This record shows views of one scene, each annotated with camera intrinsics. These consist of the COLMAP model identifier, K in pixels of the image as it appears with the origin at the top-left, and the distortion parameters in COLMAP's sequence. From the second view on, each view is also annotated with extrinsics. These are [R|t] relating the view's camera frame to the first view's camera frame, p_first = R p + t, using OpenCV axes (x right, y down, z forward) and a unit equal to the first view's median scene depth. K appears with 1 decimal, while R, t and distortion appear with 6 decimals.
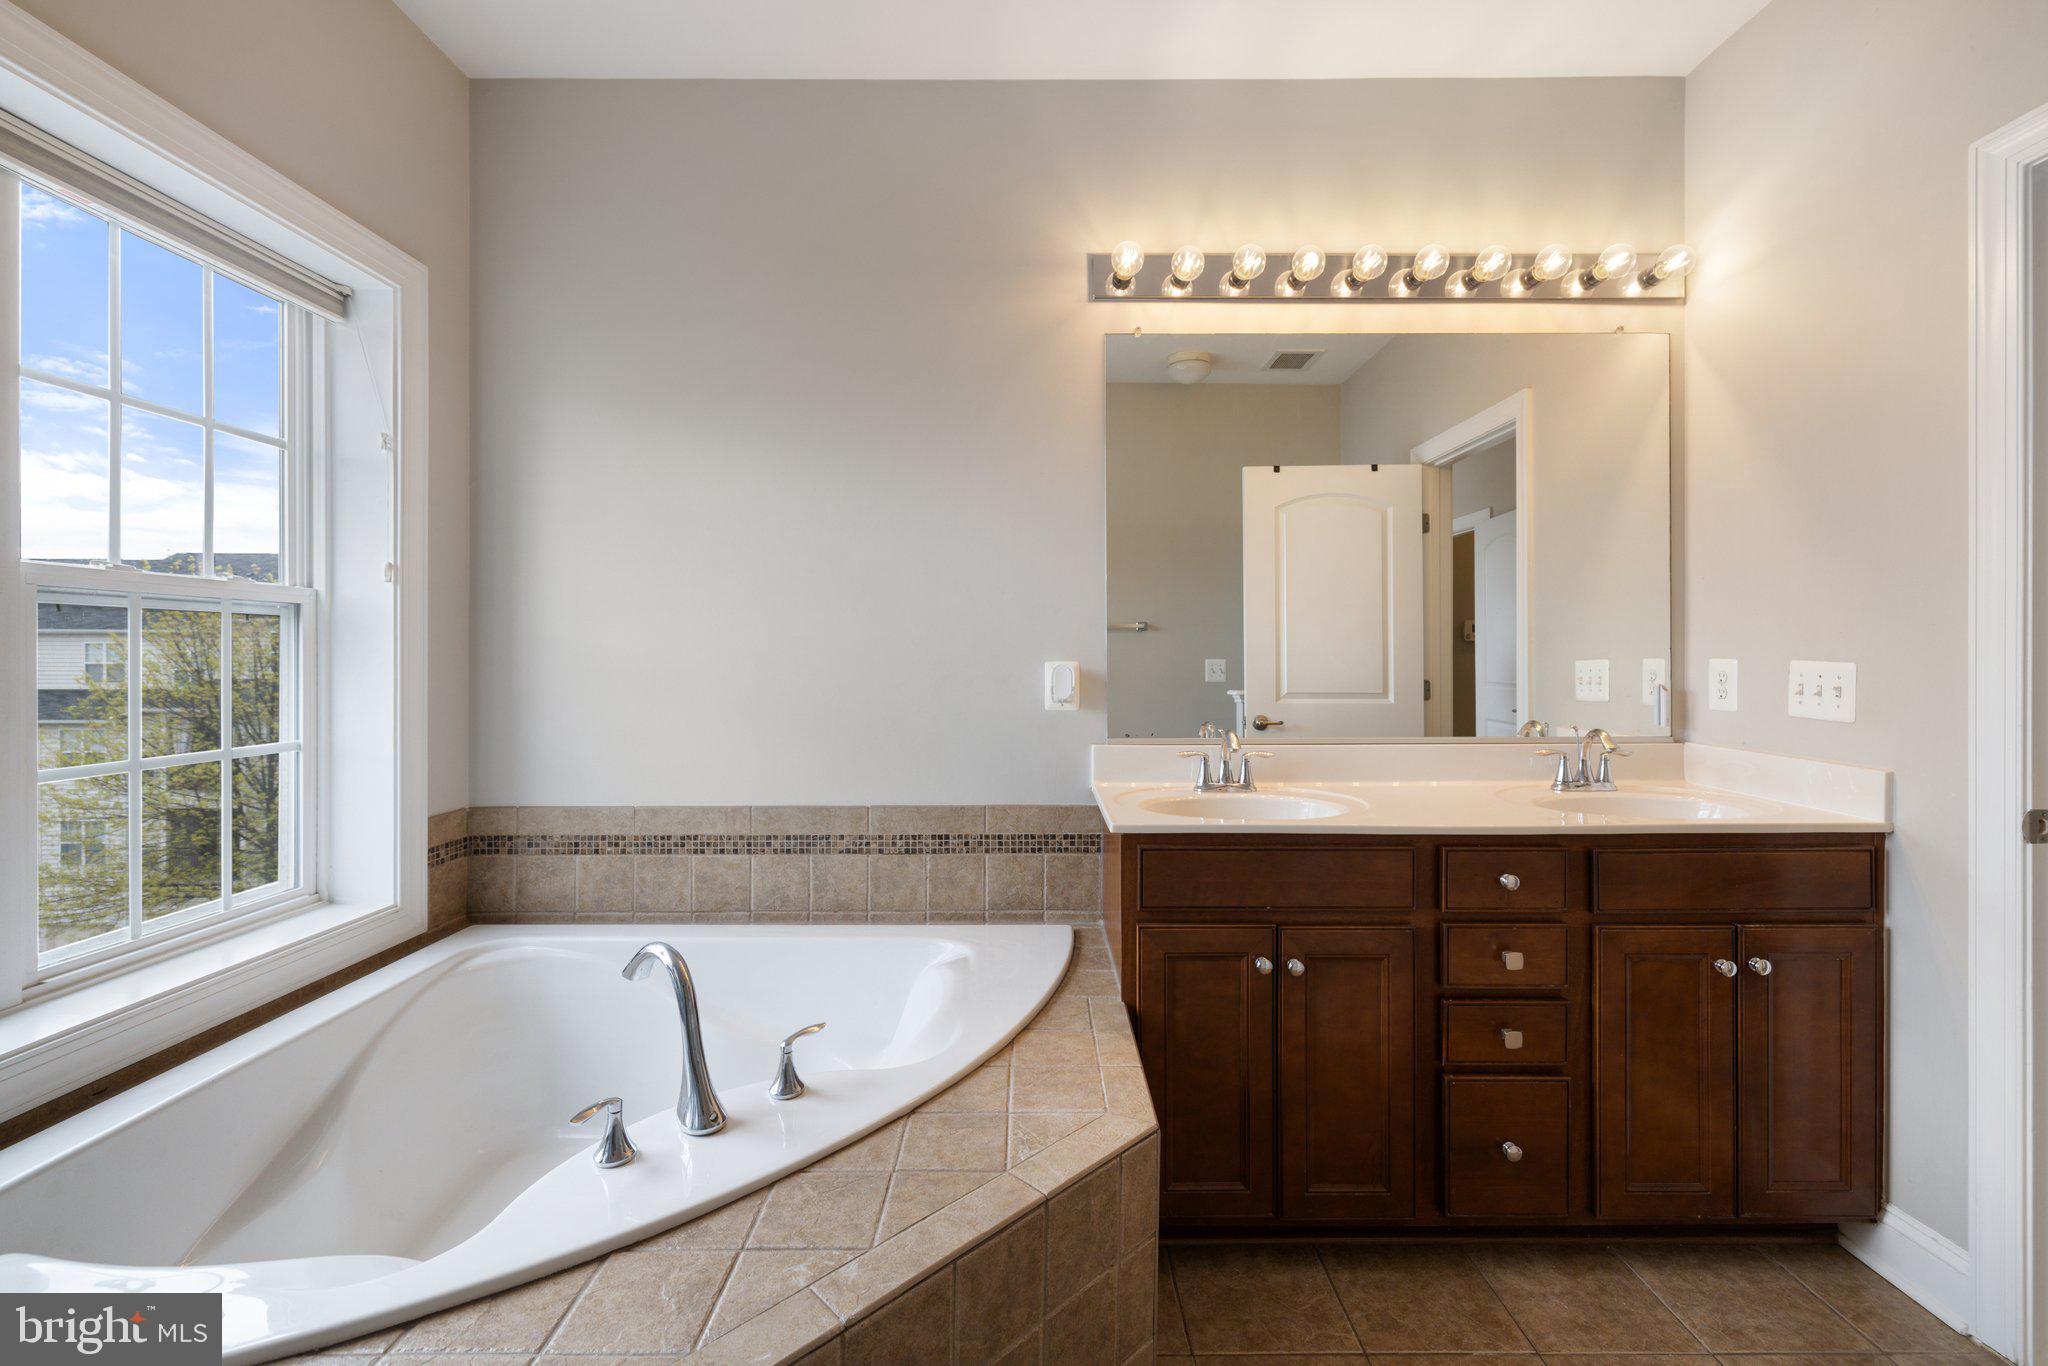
lens RADIAL K [[890.2, 0, 1022.8], [0, 890.2, 640.4], [0, 0, 1]] dist [0.002634, 0.000192]
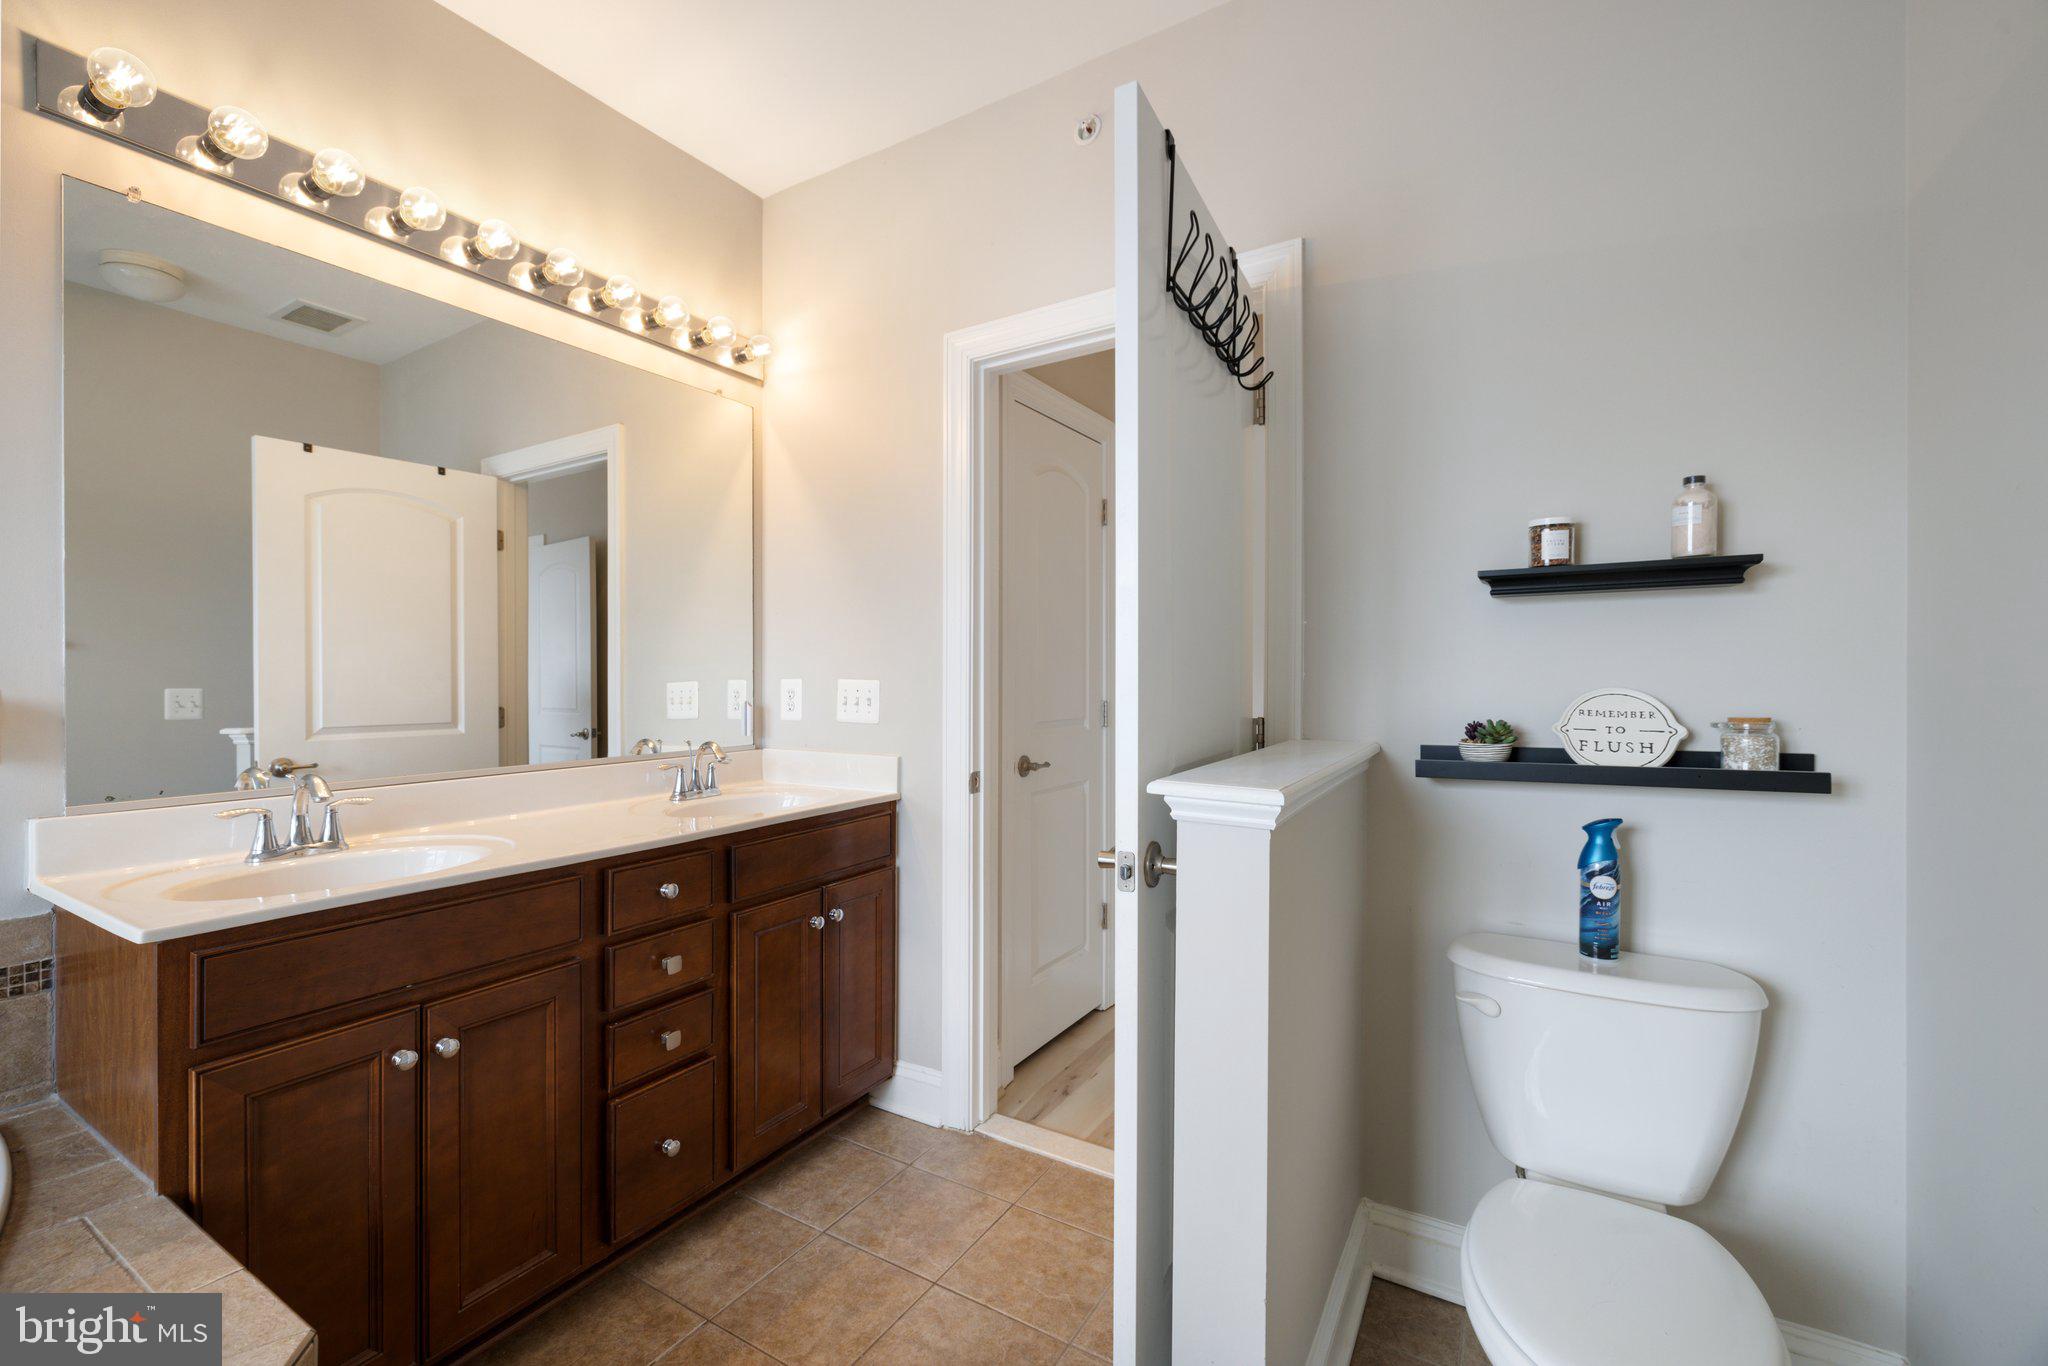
lens RADIAL K [[867.8, 0, 1012.4], [0, 867.8, 674.5], [0, 0, 1]] dist [-0.001001, -0.000034]
pose [[0.518137, 0.003095, 0.855292, -0.113560], [-0.006141, 0.999981, 0.000101, 0.015147], [-0.855276, -0.005305, 0.518146, 0.129606]]
